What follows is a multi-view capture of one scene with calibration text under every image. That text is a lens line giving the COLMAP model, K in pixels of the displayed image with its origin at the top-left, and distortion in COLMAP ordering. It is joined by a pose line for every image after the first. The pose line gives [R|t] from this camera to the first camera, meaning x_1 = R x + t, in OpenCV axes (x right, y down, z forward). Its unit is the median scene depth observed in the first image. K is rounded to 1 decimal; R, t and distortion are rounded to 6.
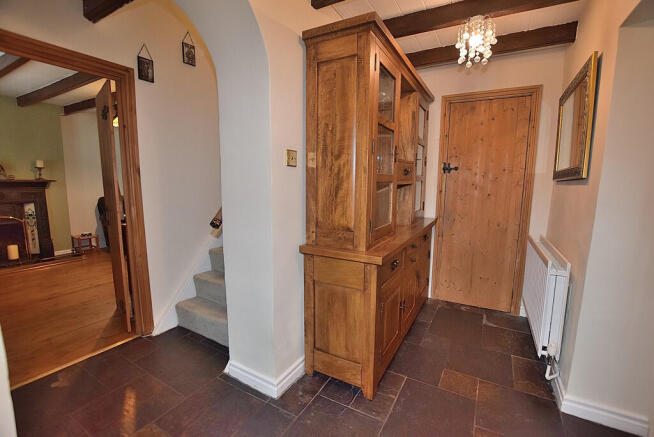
lens RADIAL K [[287.8, 0, 329.2], [0, 287.8, 223.3], [0, 0, 1]] dist [-0.032298, 0.001215]
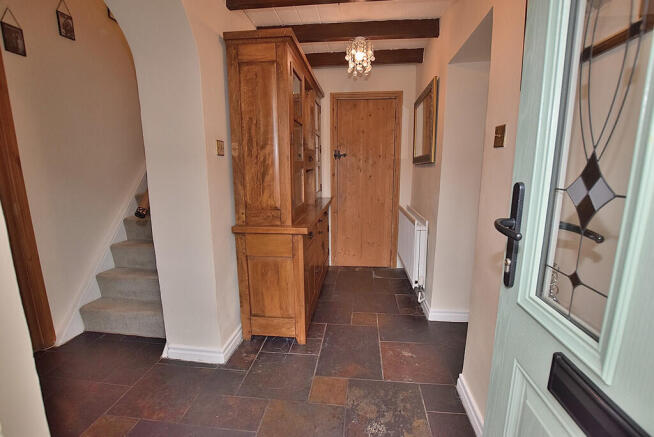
lens RADIAL K [[287.8, 0, 329.2], [0, 287.8, 223.3], [0, 0, 1]] dist [-0.032298, 0.001215]
pose [[0.920448, -0.089415, 0.380500, -0.175483], [0.070364, 0.995484, 0.063720, 0.020437], [-0.384479, -0.031878, 0.922583, -0.173848]]
